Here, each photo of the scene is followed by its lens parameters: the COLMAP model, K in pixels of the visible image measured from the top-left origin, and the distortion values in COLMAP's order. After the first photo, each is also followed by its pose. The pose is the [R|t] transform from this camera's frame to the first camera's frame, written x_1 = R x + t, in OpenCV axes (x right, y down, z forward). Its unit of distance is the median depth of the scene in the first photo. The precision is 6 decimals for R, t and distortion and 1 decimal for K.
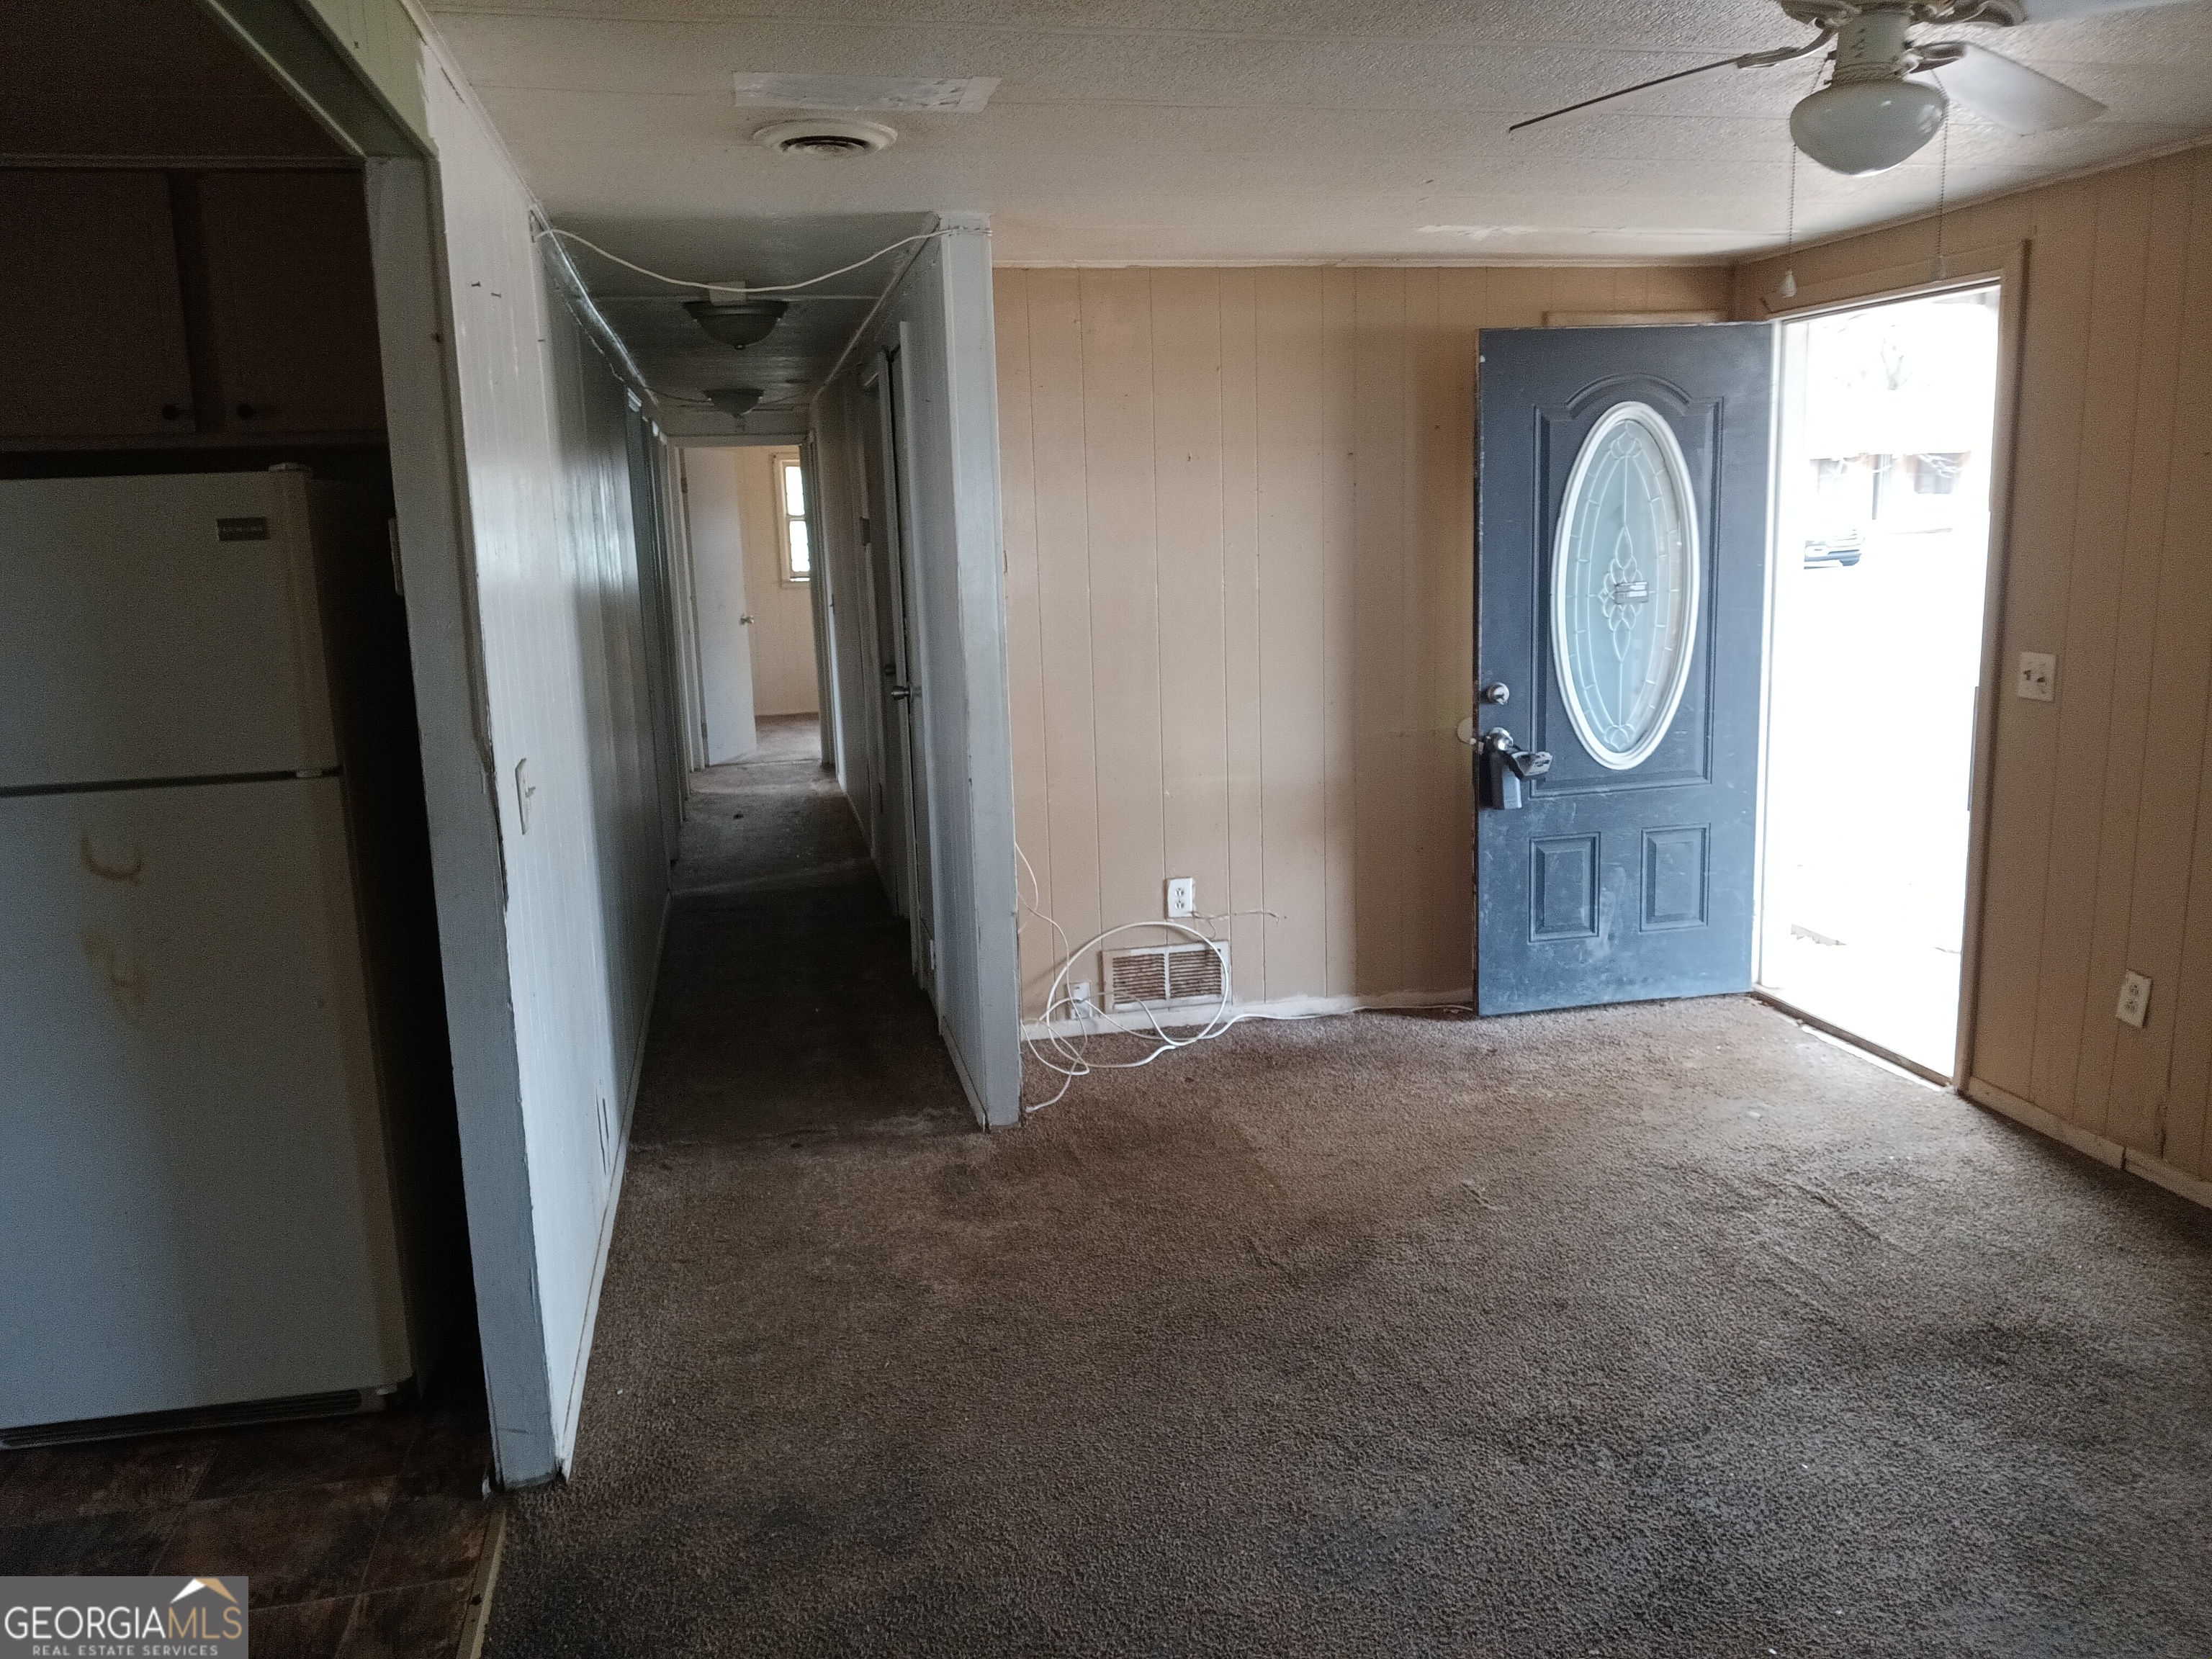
lens RADIAL K [[1670.8, 0, 1106.2], [0, 1670.8, 828.8], [0, 0, 1]] dist [-0.004651, -0.003435]
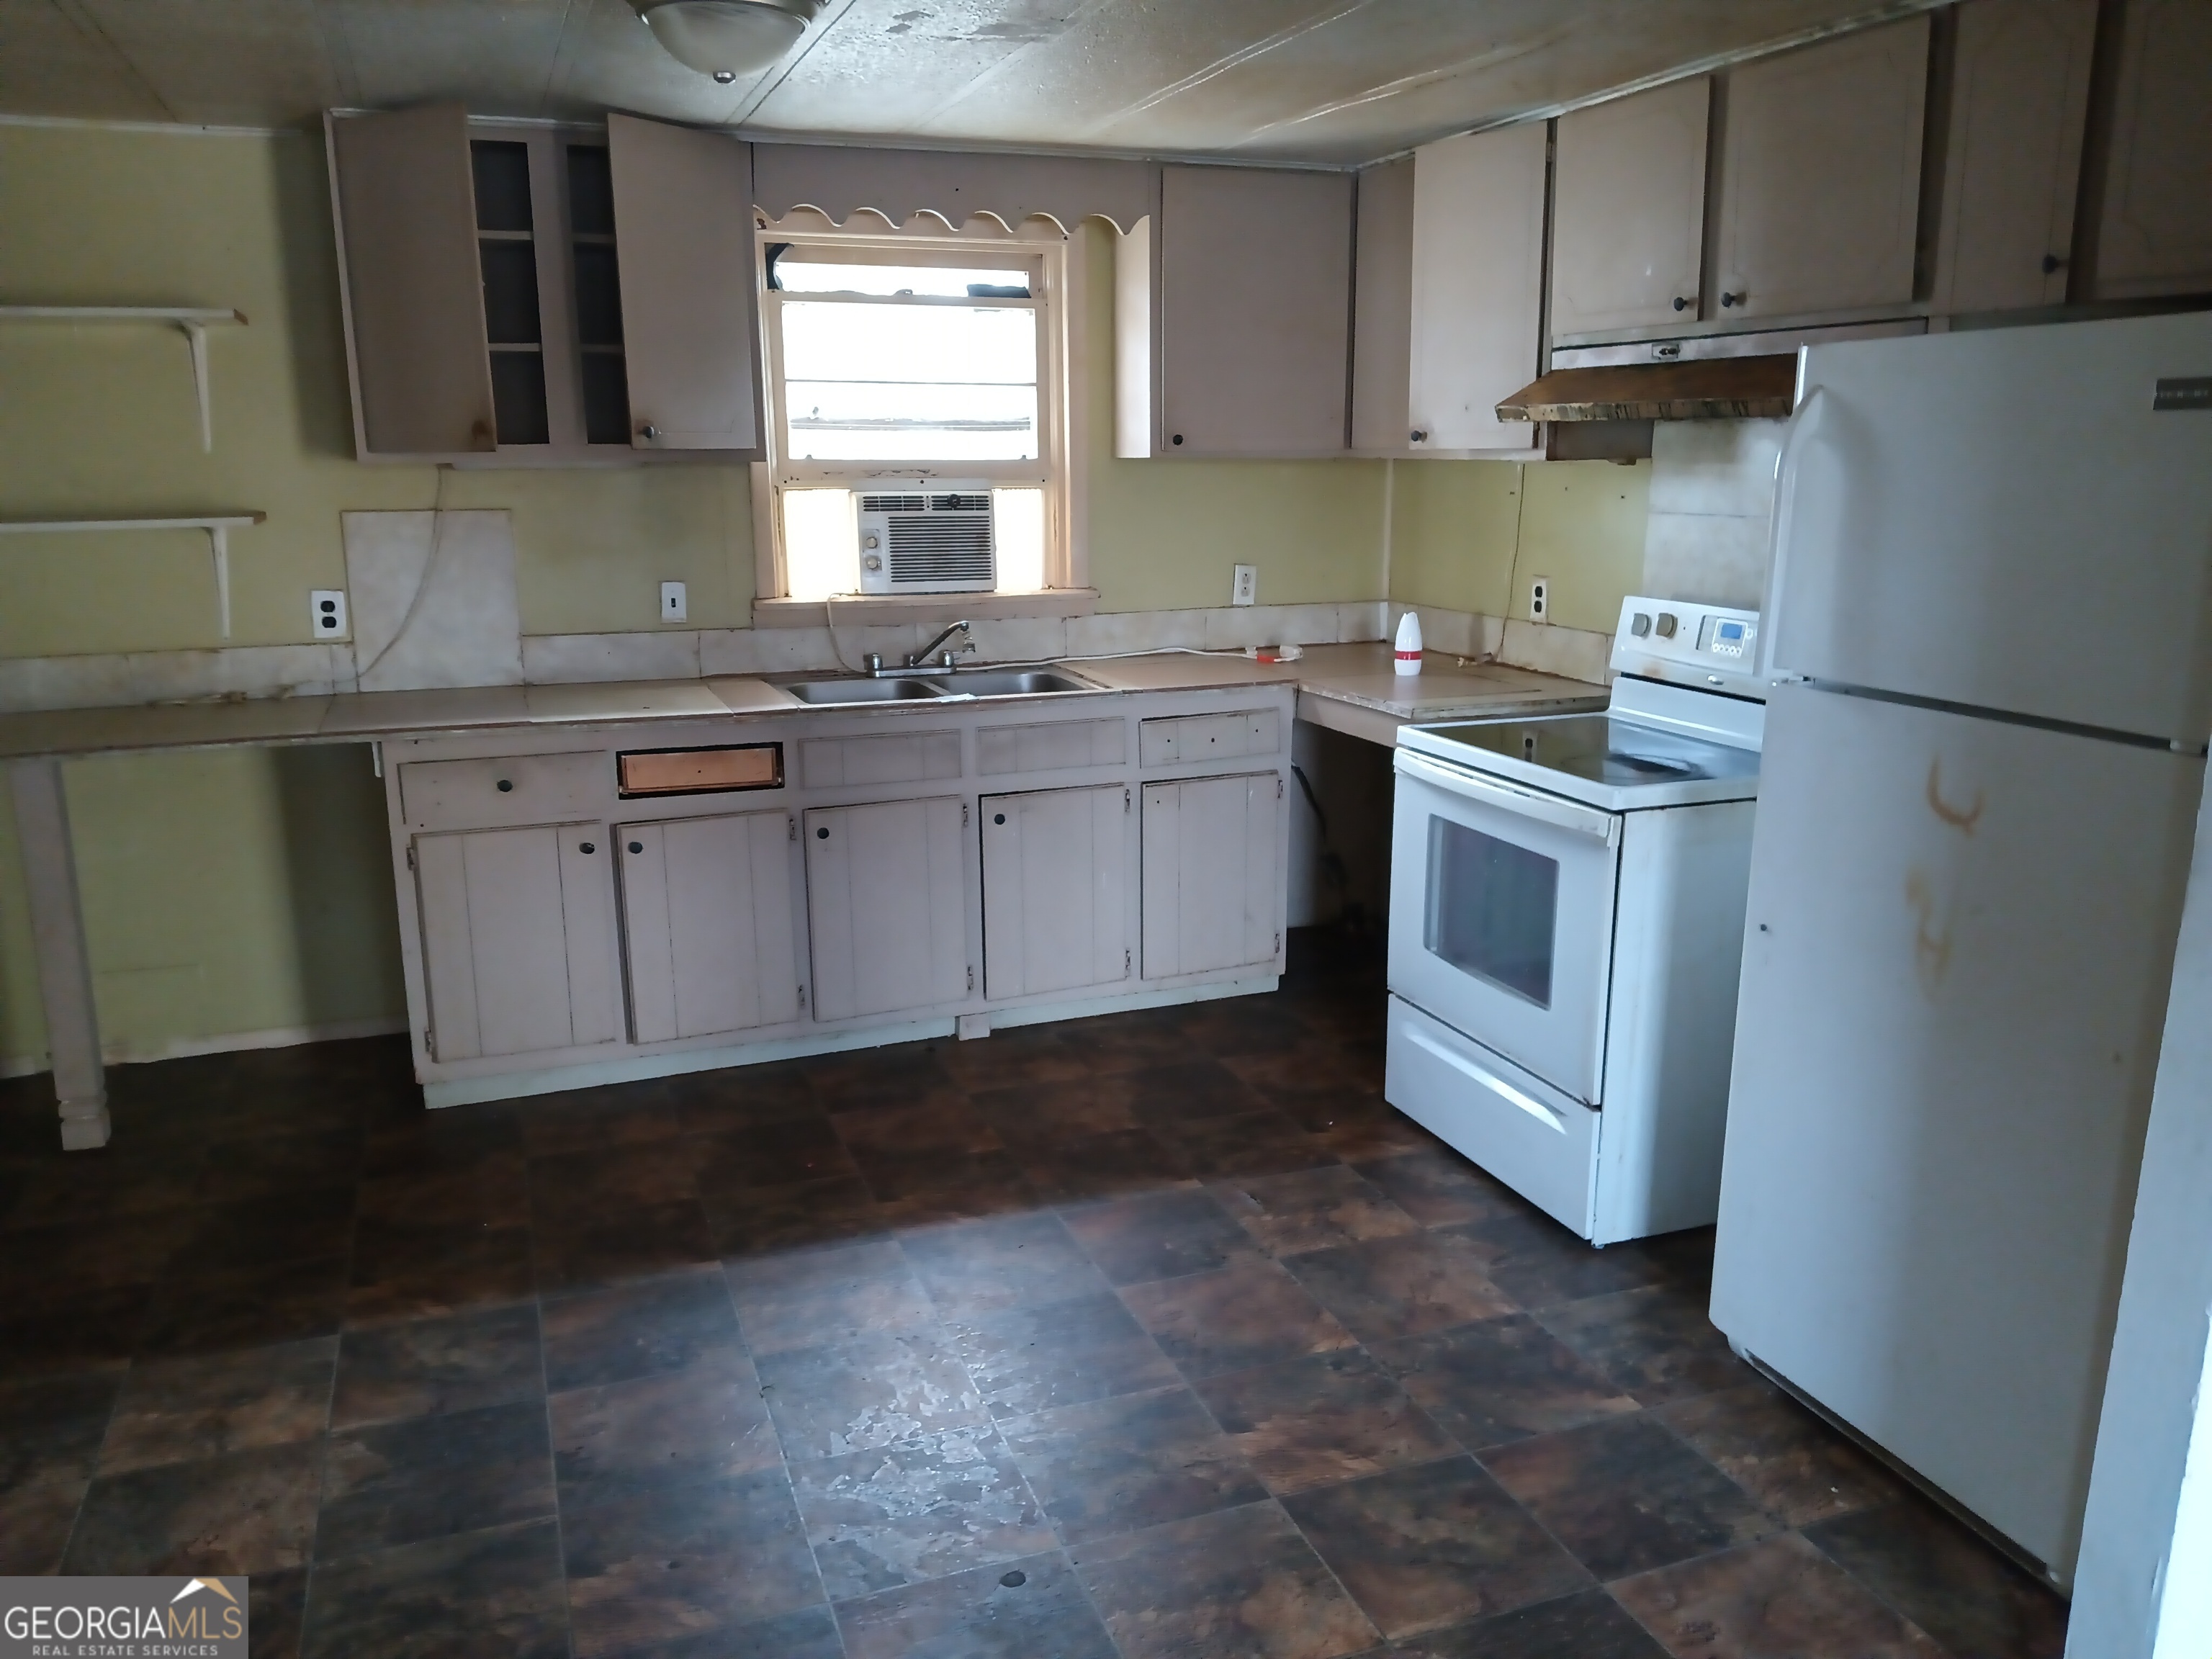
lens RADIAL K [[1670.8, 0, 1103.5], [0, 1670.8, 836.3], [0, 0, 1]] dist [-0.004651, -0.003435]
pose [[0.142972, 0.251271, -0.957299, 0.140870], [-0.178785, 0.957881, 0.224722, -0.073972], [0.973445, 0.139022, 0.181874, 0.436971]]
